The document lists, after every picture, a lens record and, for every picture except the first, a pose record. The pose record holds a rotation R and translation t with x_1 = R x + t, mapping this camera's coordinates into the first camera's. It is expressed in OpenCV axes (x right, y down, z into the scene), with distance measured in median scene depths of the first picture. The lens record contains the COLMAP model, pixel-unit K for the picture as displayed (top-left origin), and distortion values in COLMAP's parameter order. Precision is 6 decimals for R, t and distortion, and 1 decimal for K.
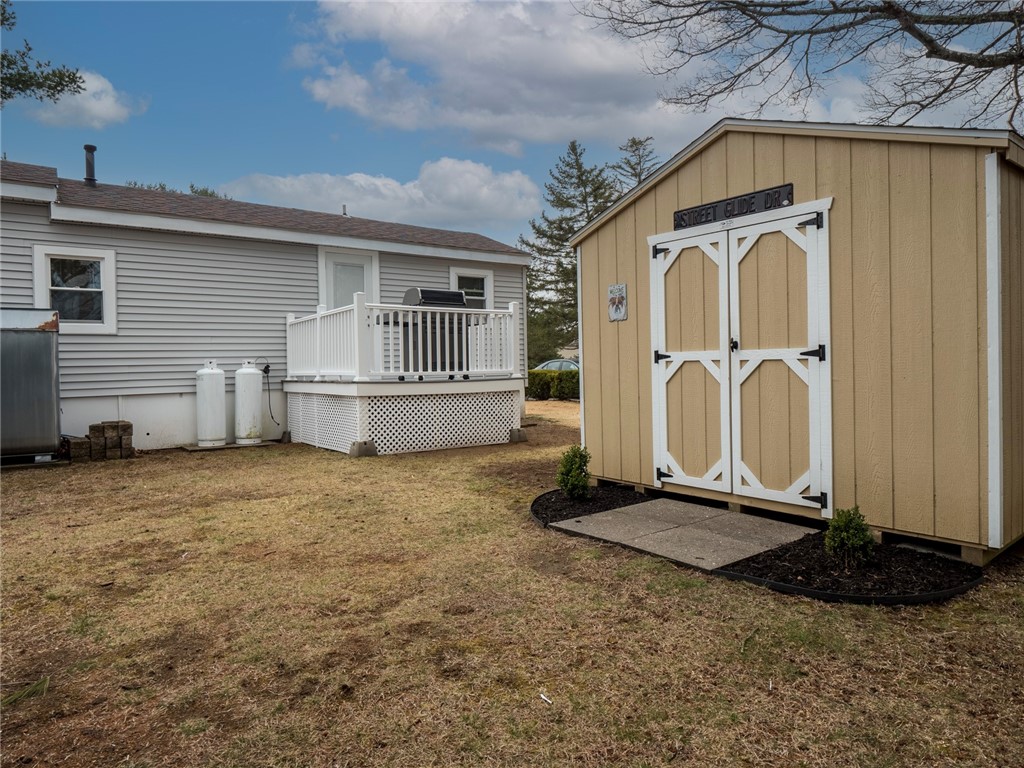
lens RADIAL K [[589.5, 0, 514.6], [0, 589.5, 383.8], [0, 0, 1]] dist [0.005684, 0.000983]
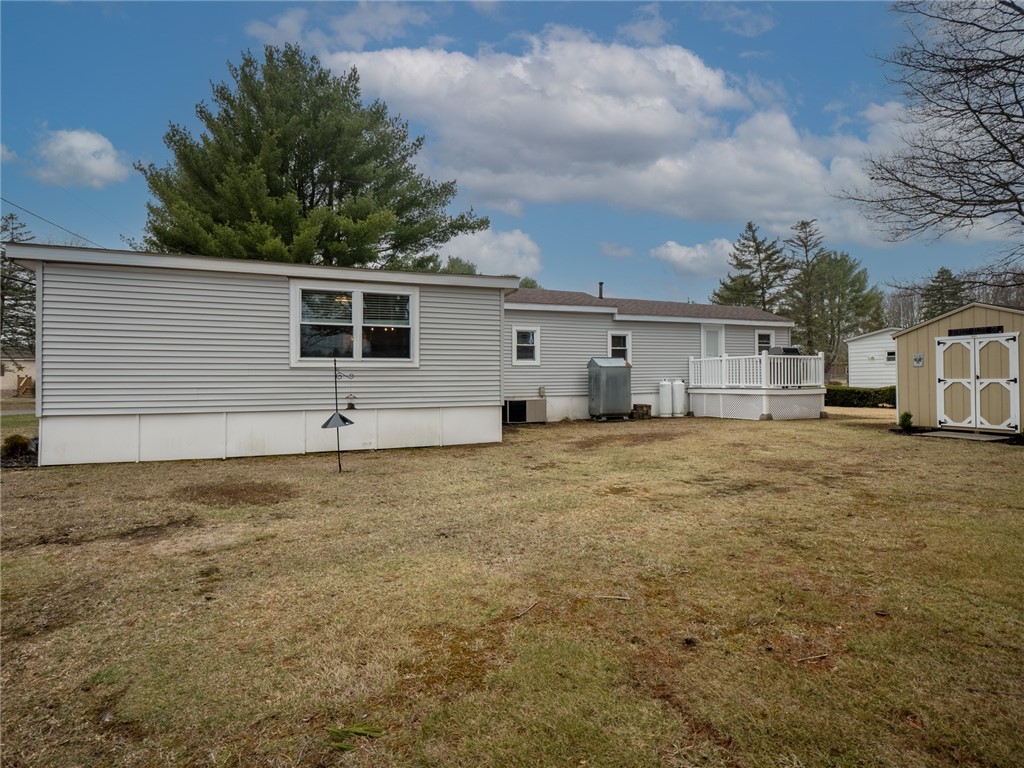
lens RADIAL K [[494.8, 0, 507.4], [0, 494.8, 383.4], [0, 0, 1]] dist [-0.003968, -0.001080]
pose [[0.974842, 0.009184, -0.222708, -1.251654], [-0.013129, 0.999782, -0.016239, 0.032925], [0.222510, 0.018755, 0.974750, -1.759792]]
